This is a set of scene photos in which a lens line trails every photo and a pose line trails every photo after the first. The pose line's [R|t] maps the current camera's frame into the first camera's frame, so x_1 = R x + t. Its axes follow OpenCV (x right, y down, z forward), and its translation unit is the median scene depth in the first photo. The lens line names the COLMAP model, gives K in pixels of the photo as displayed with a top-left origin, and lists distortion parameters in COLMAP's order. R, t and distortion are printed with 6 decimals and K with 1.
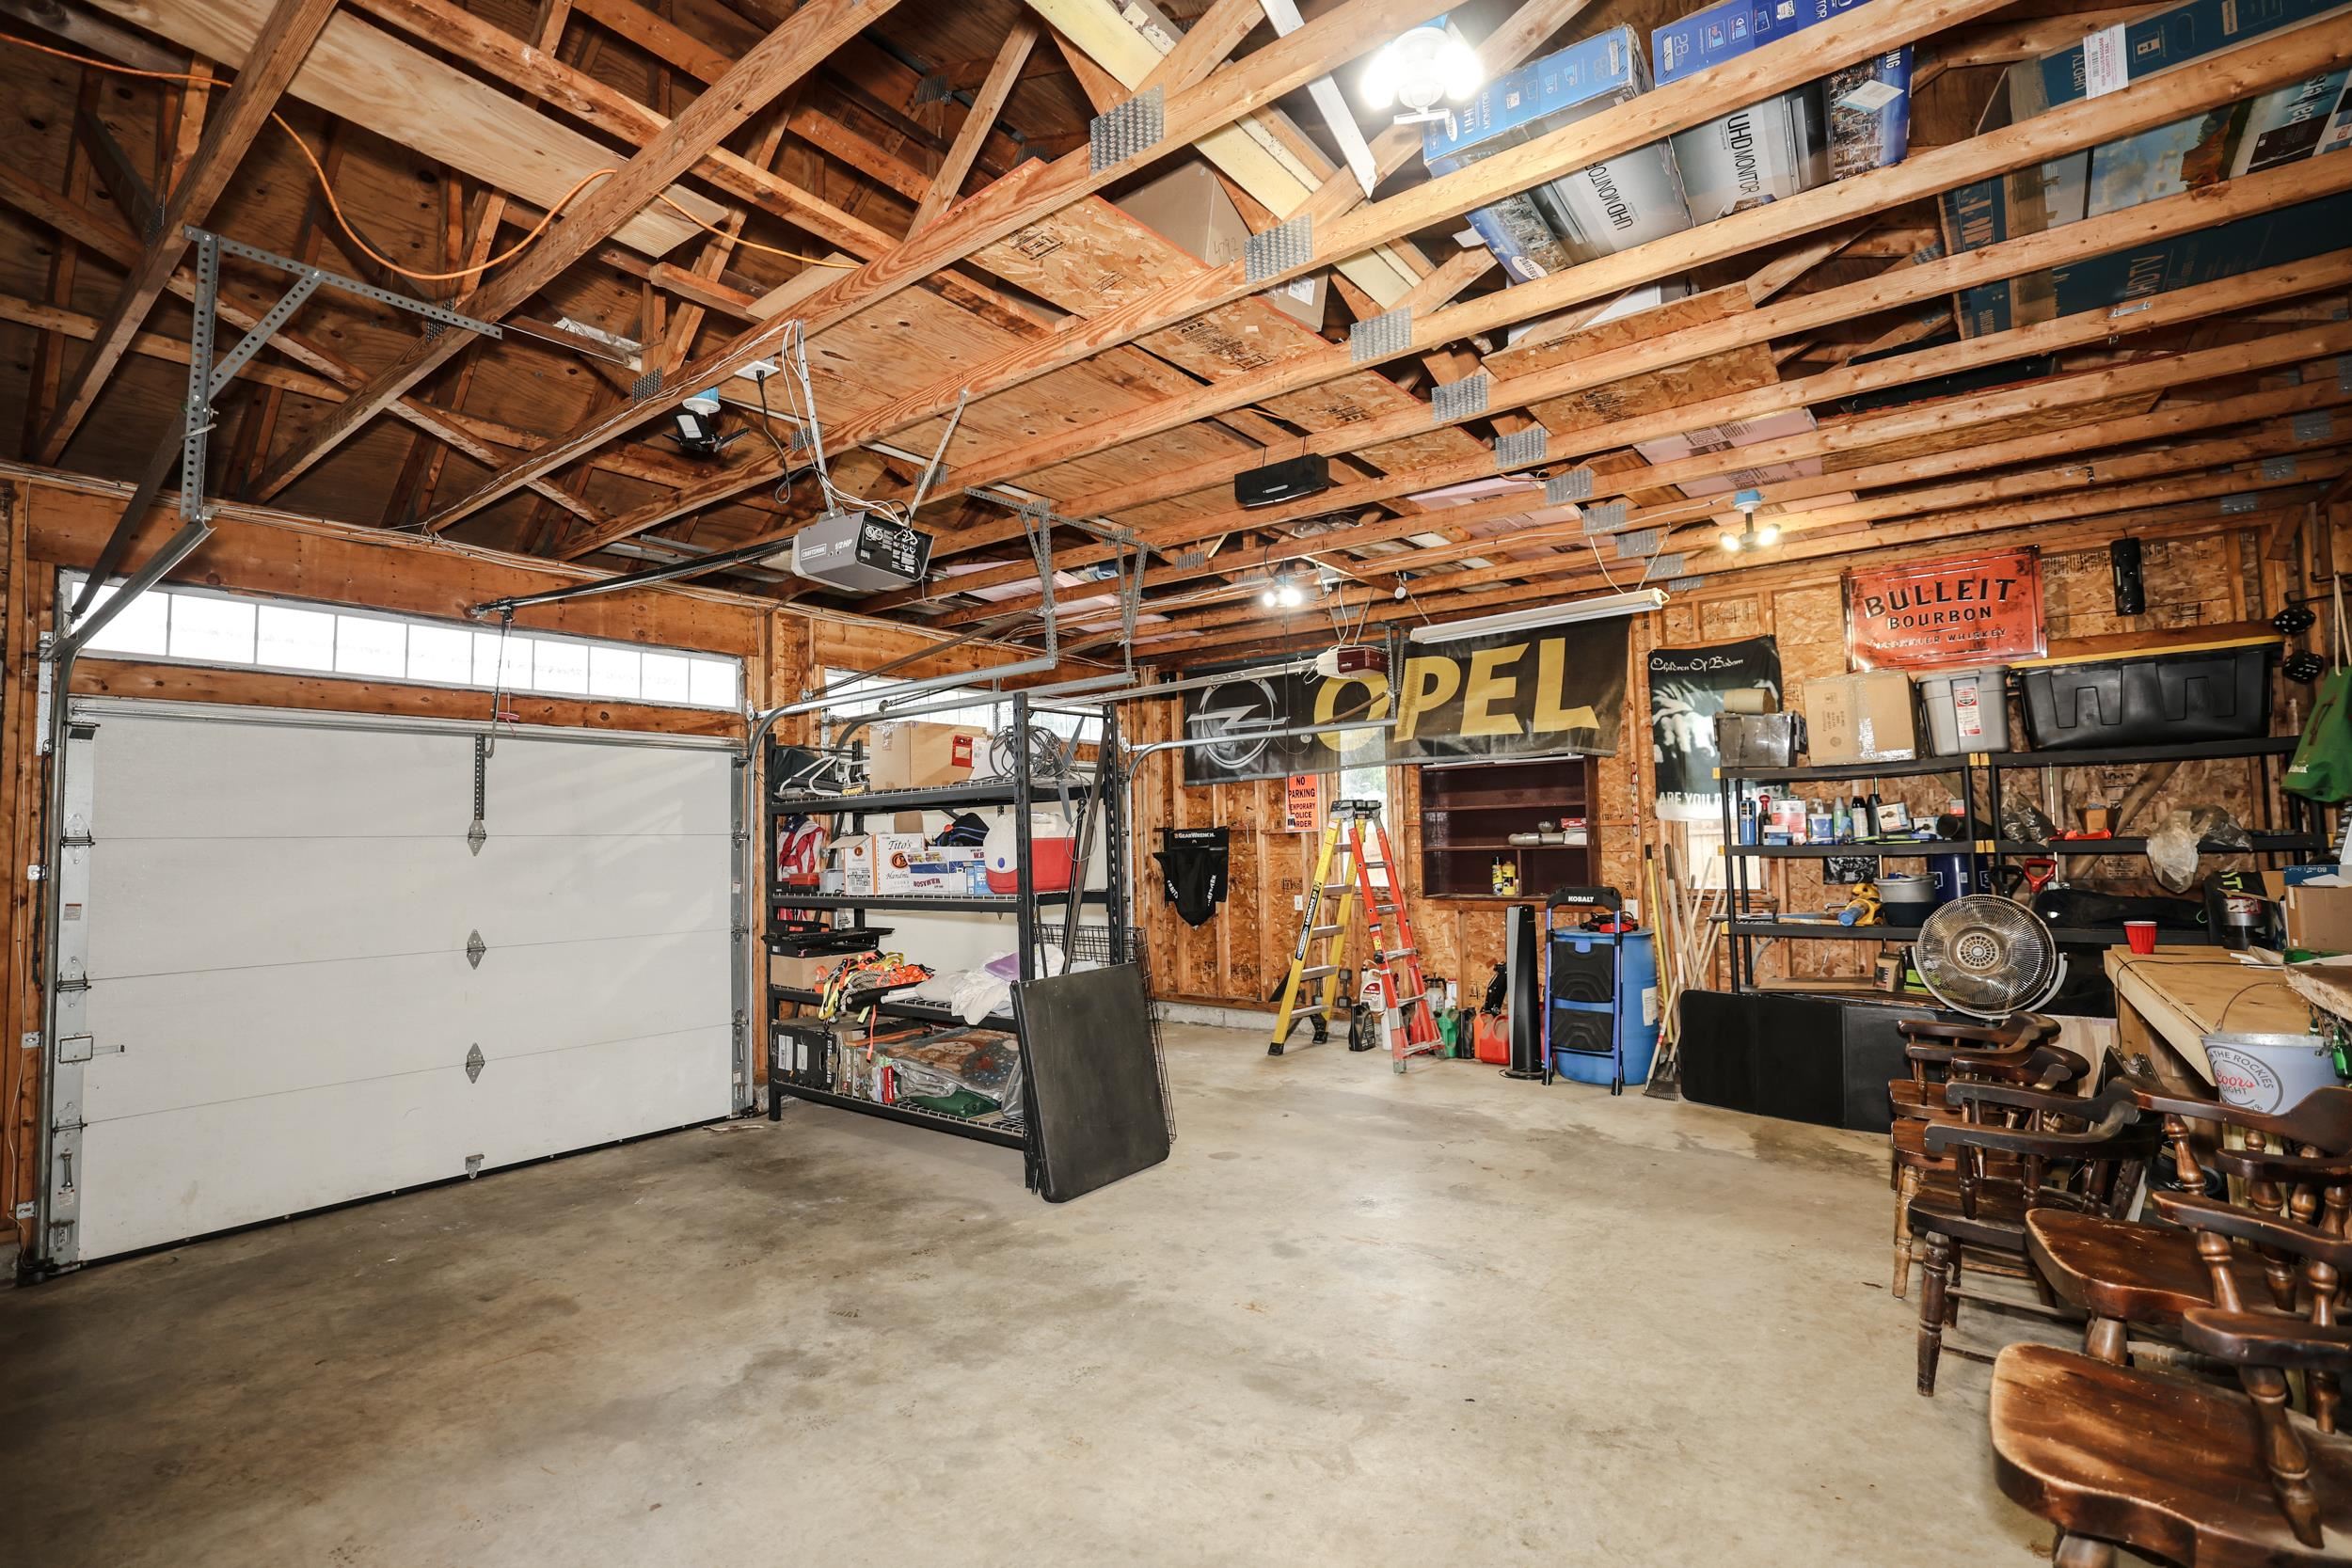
lens RADIAL K [[1046.2, 0, 1162.6], [0, 1046.2, 774.5], [0, 0, 1]] dist [-0.050739, 0.018849]
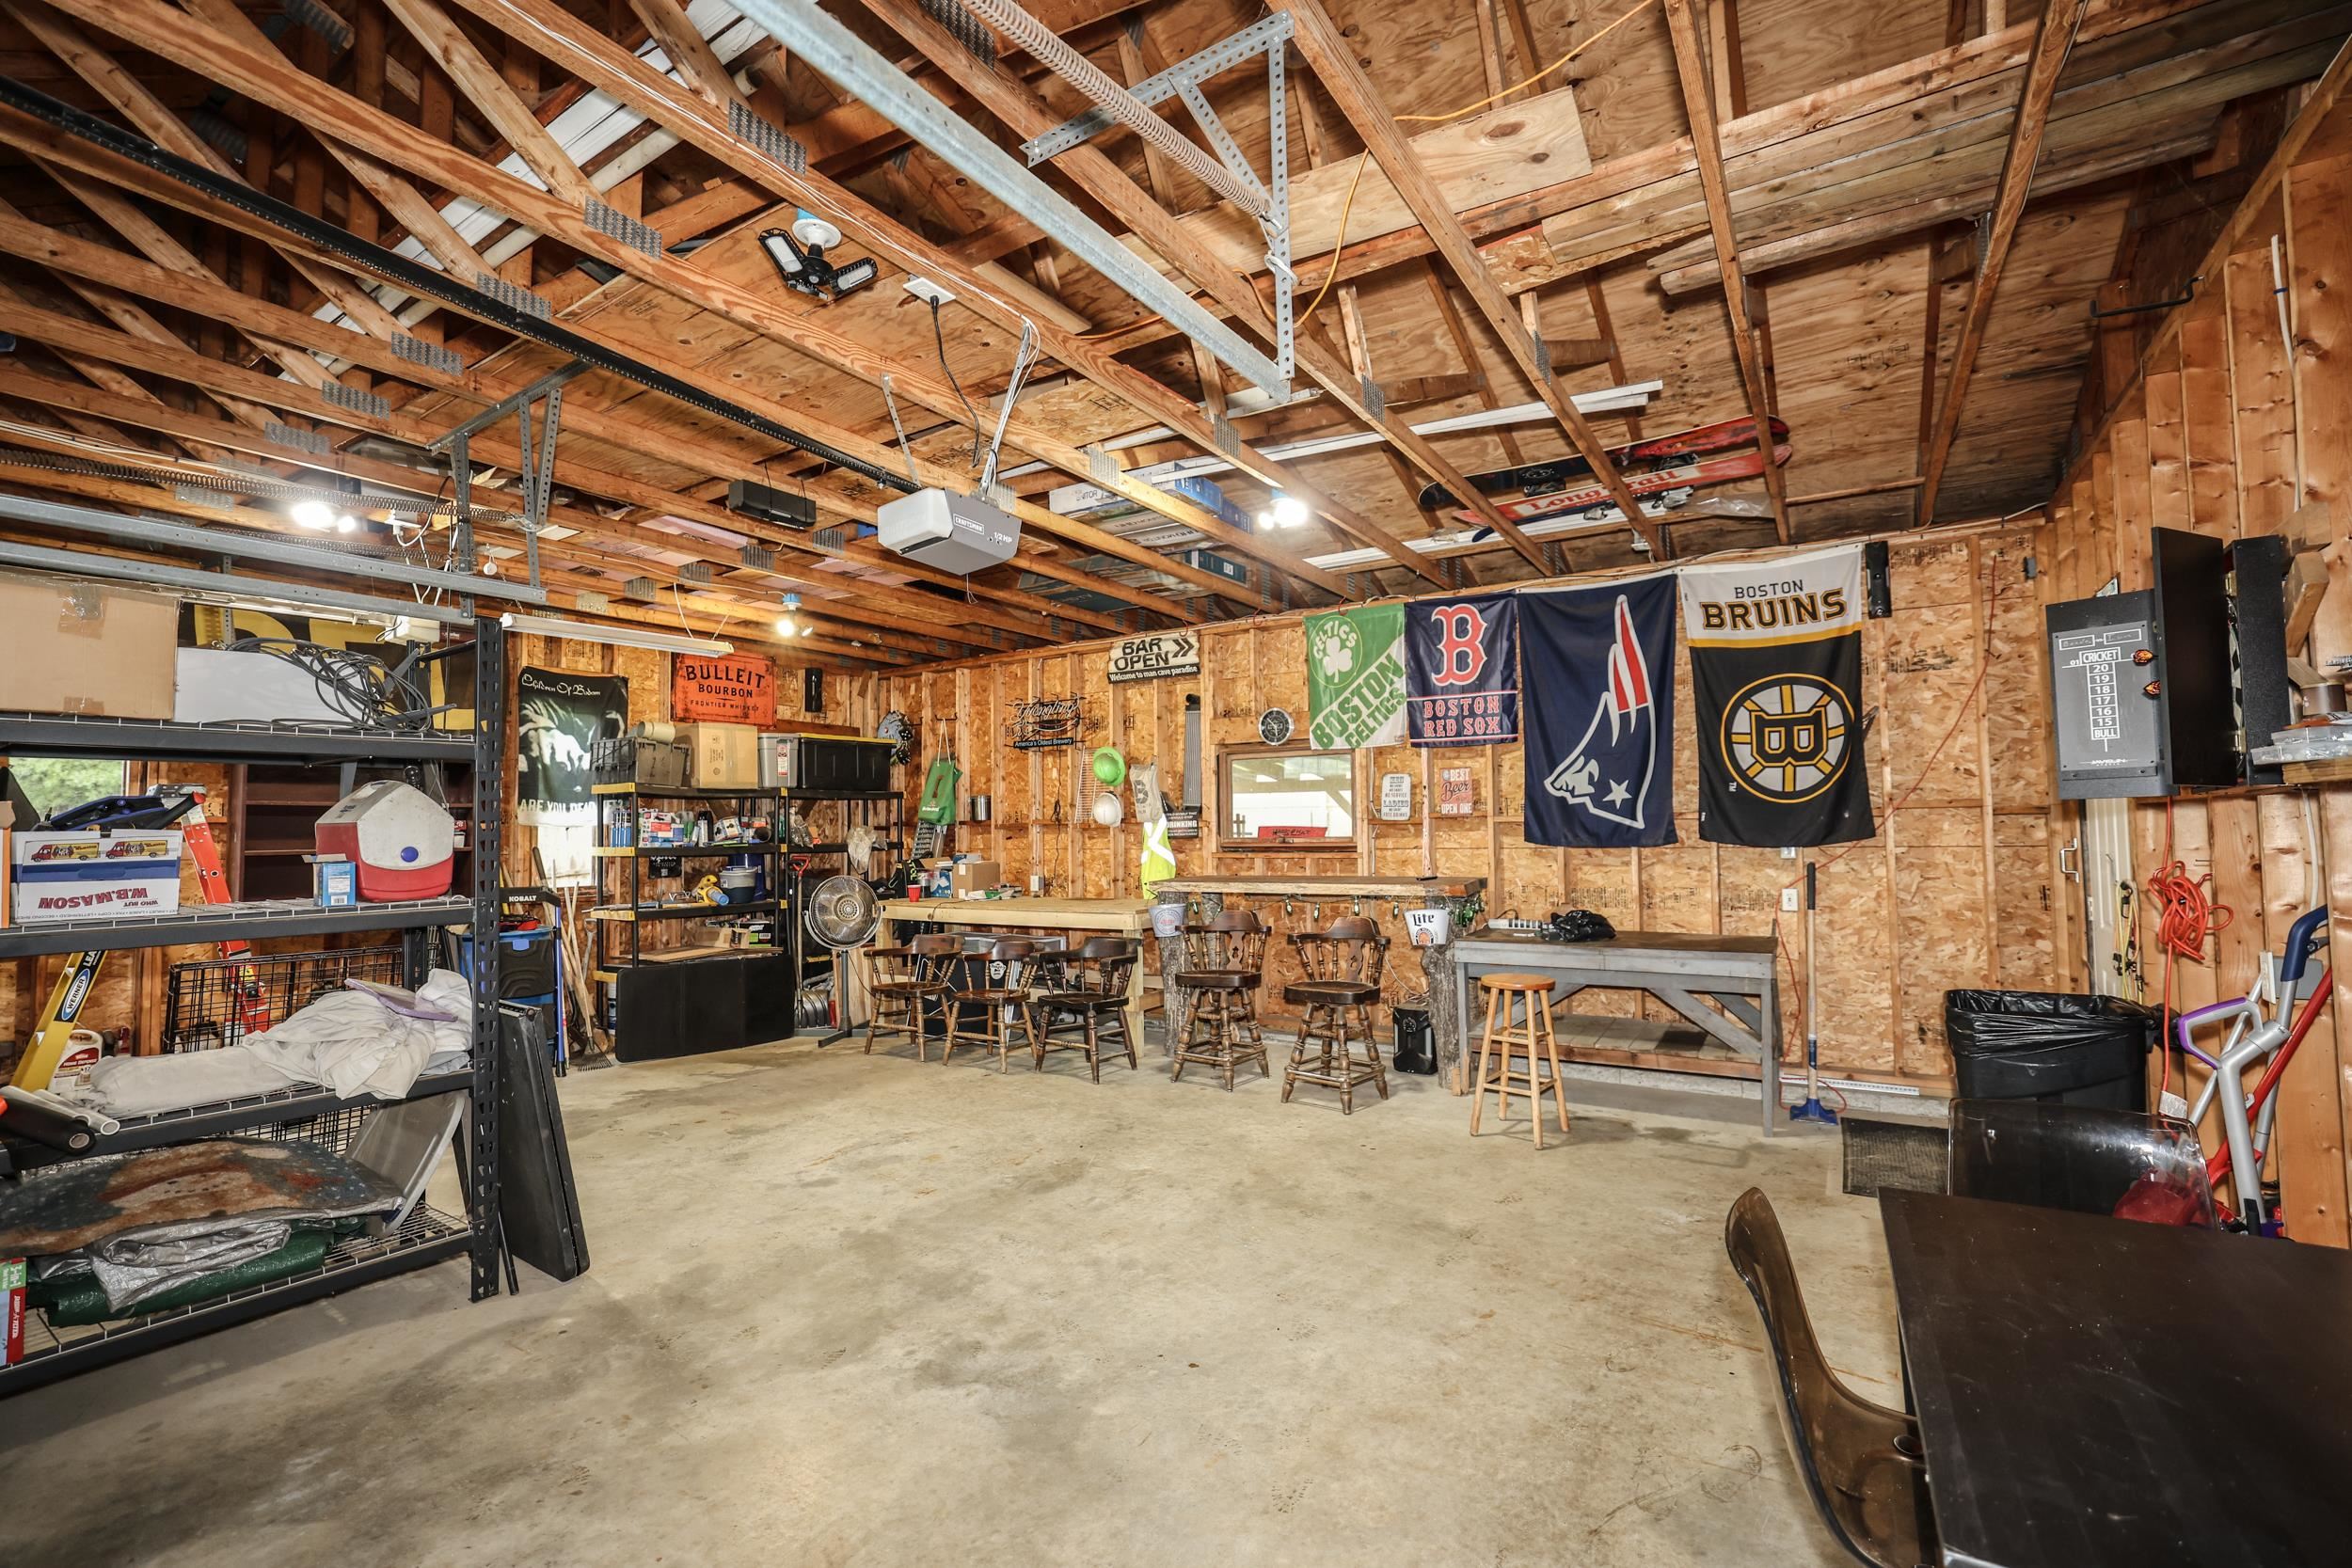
lens RADIAL K [[1046.2, 0, 1162.6], [0, 1046.2, 774.5], [0, 0, 1]] dist [-0.050739, 0.018849]
pose [[-0.069045, 0.081396, 0.994287, -1.081149], [-0.052368, 0.994996, -0.085091, 0.082250], [-0.996238, -0.057943, -0.064437, 0.710326]]
